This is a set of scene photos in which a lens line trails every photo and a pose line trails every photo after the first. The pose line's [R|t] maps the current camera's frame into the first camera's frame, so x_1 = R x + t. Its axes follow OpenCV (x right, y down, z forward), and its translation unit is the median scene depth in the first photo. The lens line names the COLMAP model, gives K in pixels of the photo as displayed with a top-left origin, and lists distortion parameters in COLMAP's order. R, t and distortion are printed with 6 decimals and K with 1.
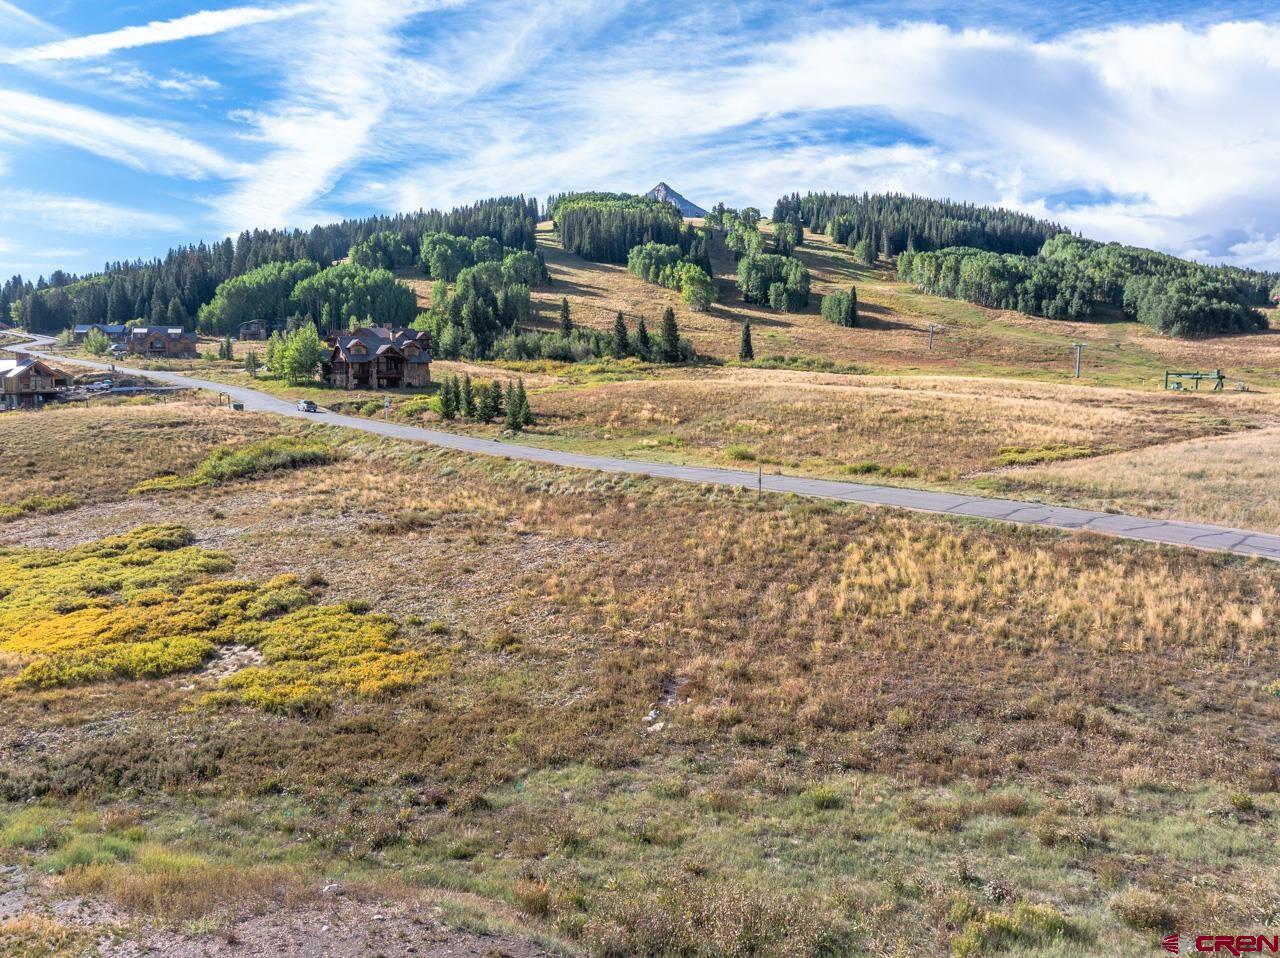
lens RADIAL K [[893.7, 0, 645.5], [0, 893.7, 473.7], [0, 0, 1]] dist [-0.040908, 0.004309]
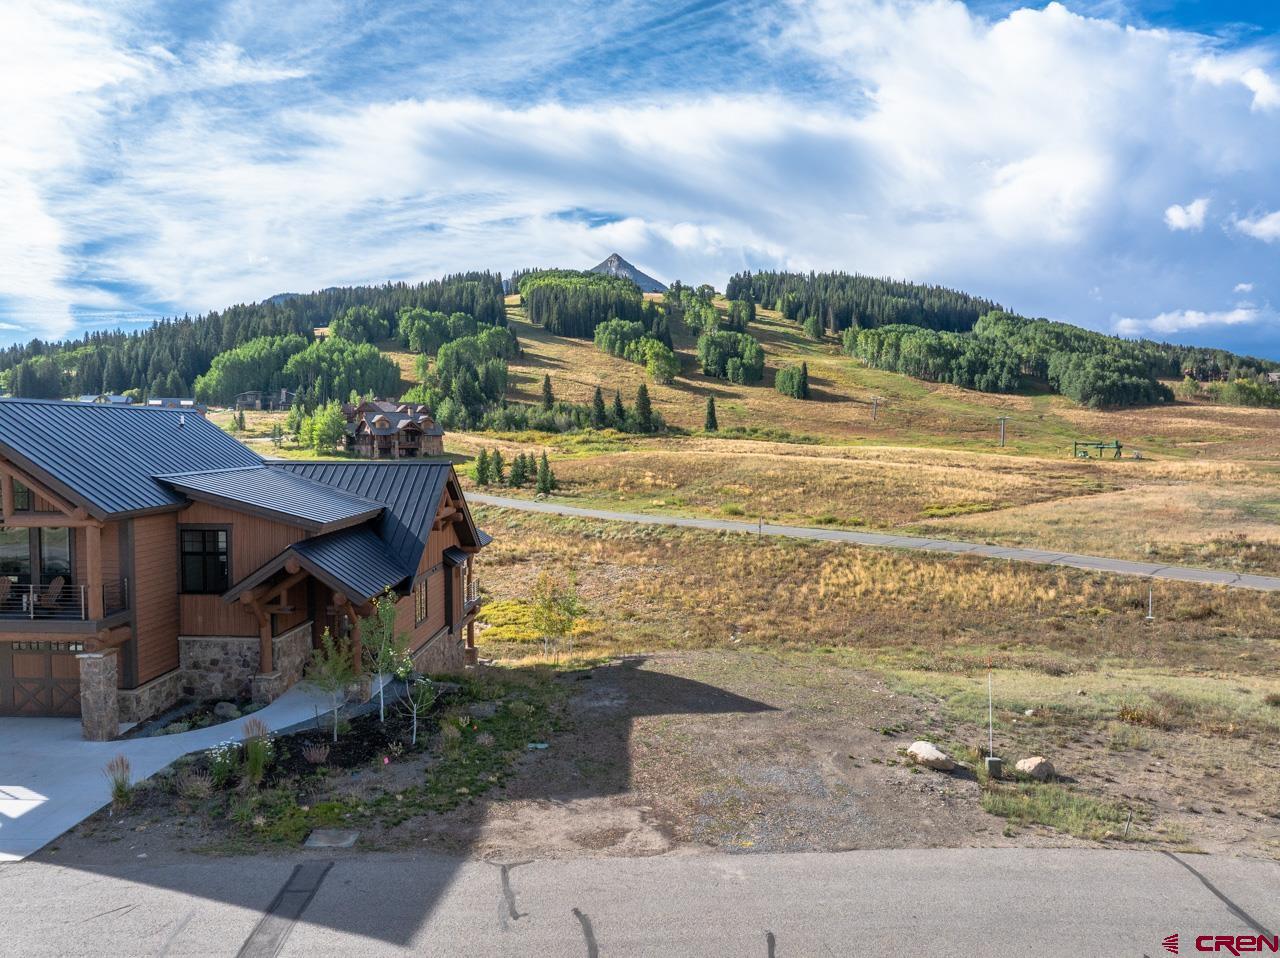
lens RADIAL K [[893.7, 0, 643.8], [0, 893.7, 472.5], [0, 0, 1]] dist [-0.040908, 0.004309]
pose [[0.998597, -0.001182, 0.052941, -0.021982], [0.005063, 0.997303, -0.073225, 0.004038], [-0.052712, 0.073390, 0.995909, -0.072795]]
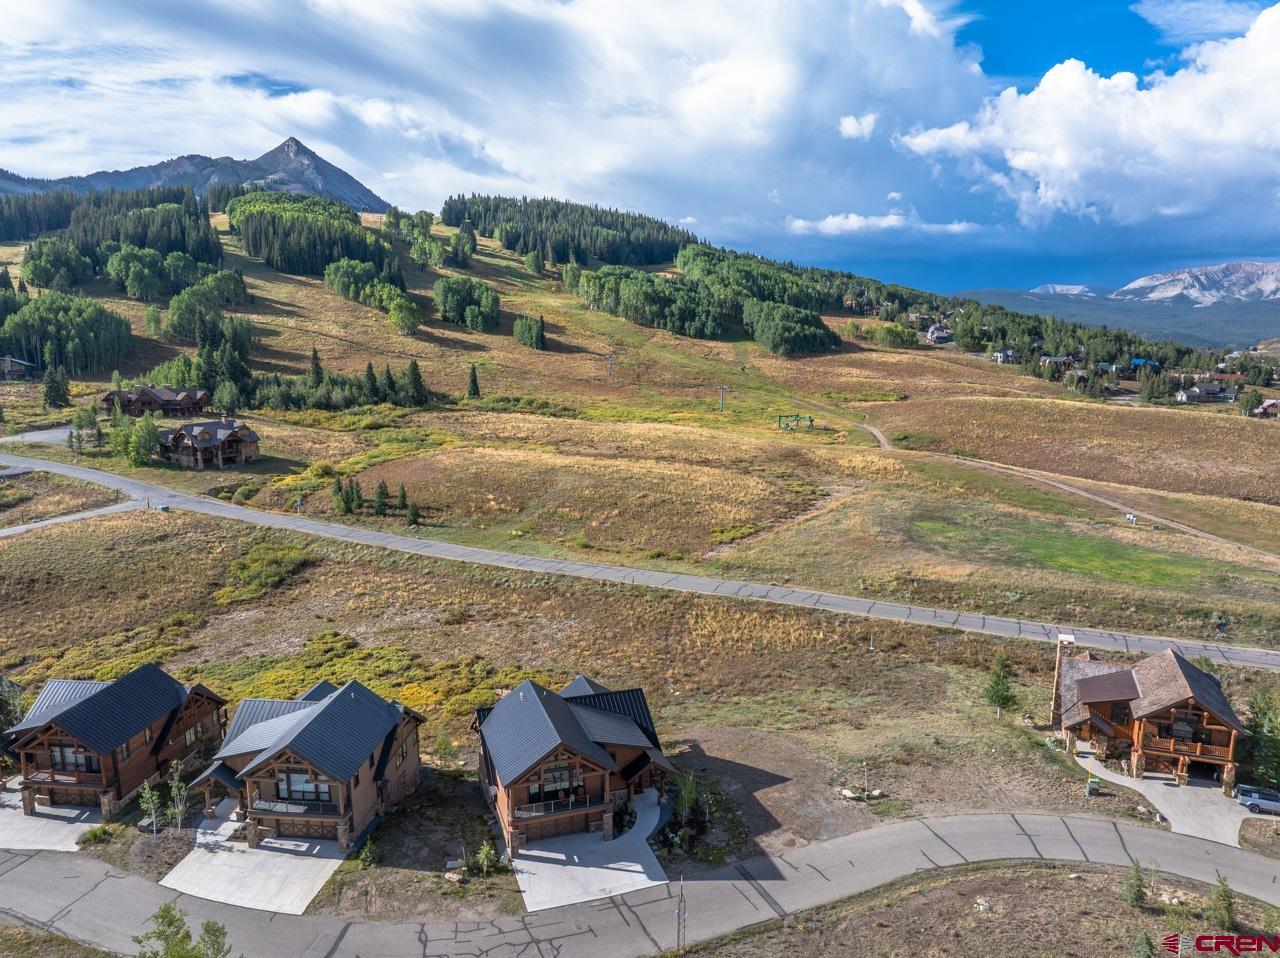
lens RADIAL K [[893.7, 0, 637.3], [0, 893.7, 480.0], [0, 0, 1]] dist [-0.040908, 0.004309]
pose [[0.926698, -0.065100, 0.370125, -0.104877], [0.044977, 0.997015, 0.062750, -0.060110], [-0.373106, -0.041503, 0.926860, -0.166910]]
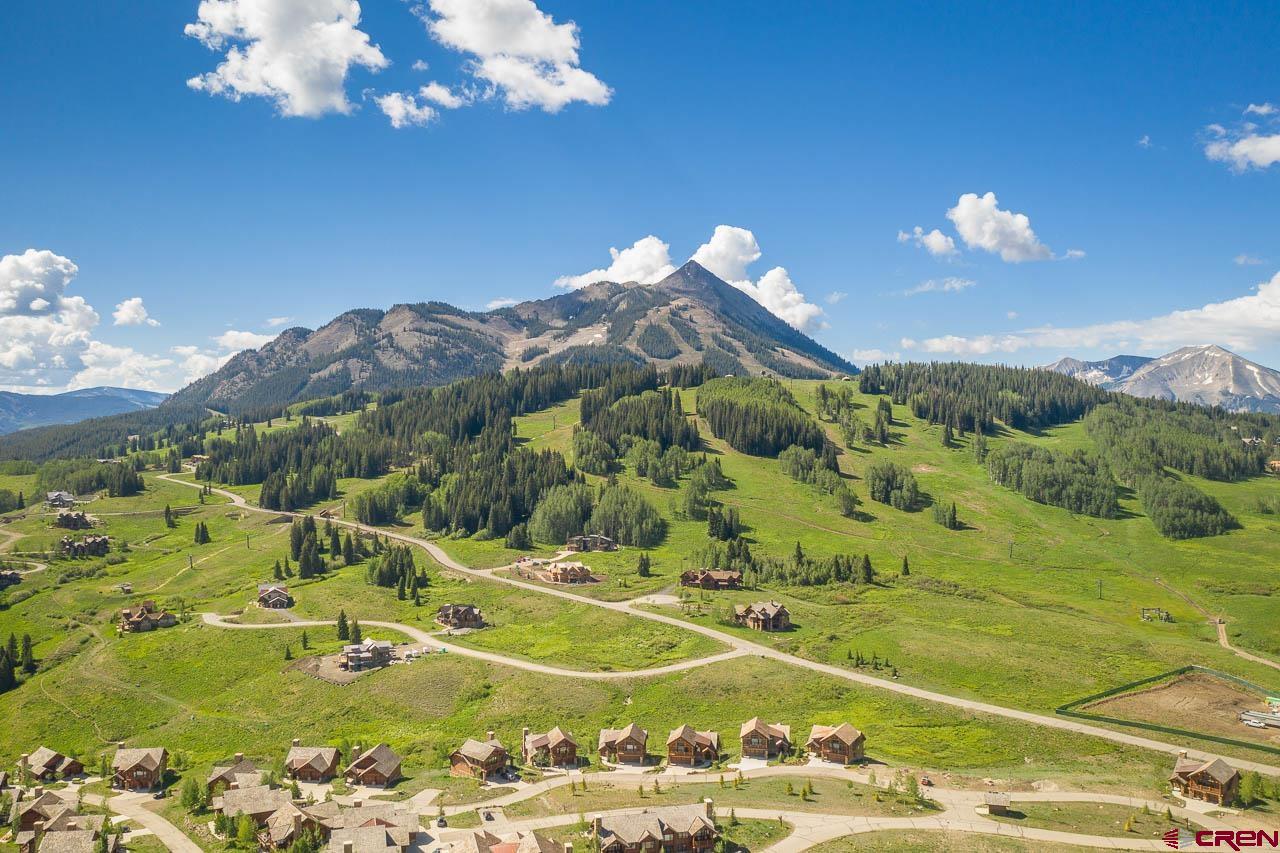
lens RADIAL K [[1017.3, 0, 648.3], [0, 1017.3, 436.2], [0, 0, 1]] dist [-0.018499, 0.013586]
pose [[0.999988, 0.000695, 0.004847, -0.288663], [-0.000175, 0.994298, -0.106639, -0.140515], [-0.004893, 0.106637, 0.994286, -0.707418]]
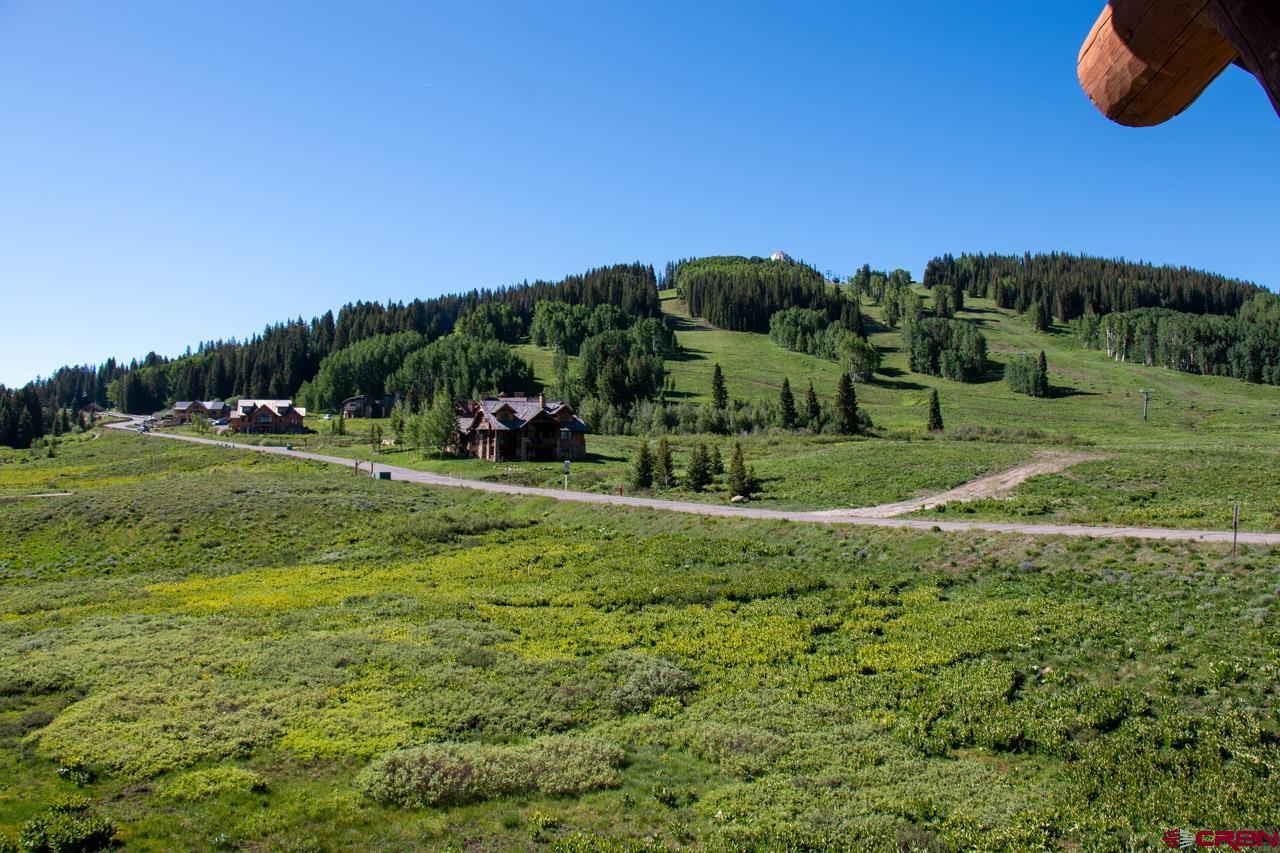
lens RADIAL K [[1032.9, 0, 648.4], [0, 1032.9, 421.3], [0, 0, 1]] dist [-0.185975, 0.150215]
pose [[0.994221, -0.010460, -0.106844, -0.038775], [-0.006229, 0.987944, -0.154685, 0.007655], [0.107174, 0.154457, 0.982169, 0.025625]]
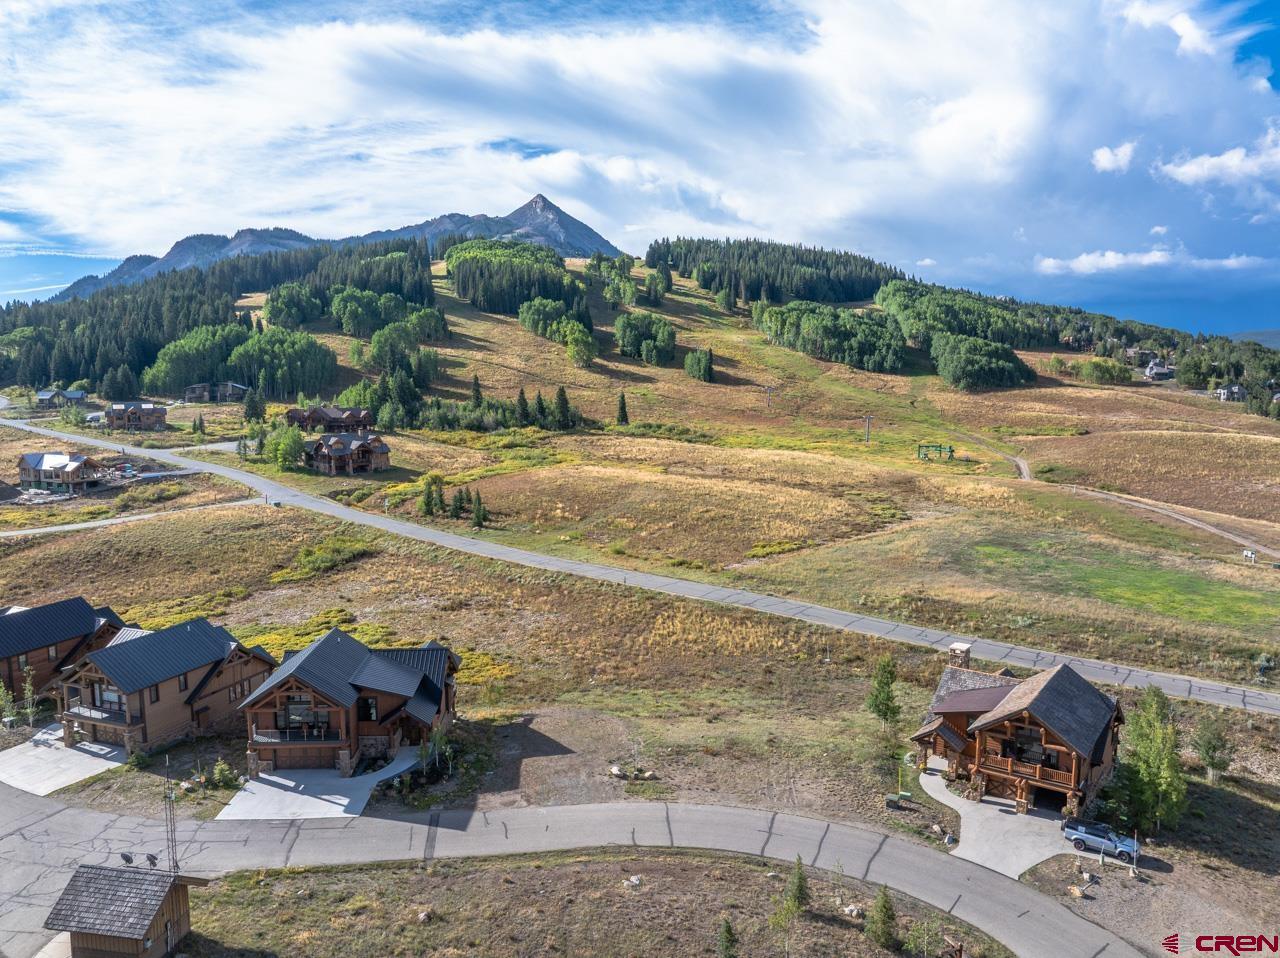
lens RADIAL K [[893.7, 0, 641.8], [0, 893.7, 471.3], [0, 0, 1]] dist [-0.040908, 0.004309]
pose [[0.991487, -0.016392, 0.129169, -0.017807], [0.017042, 0.999847, -0.003931, -0.040568], [-0.129085, 0.006099, 0.991615, -0.191379]]
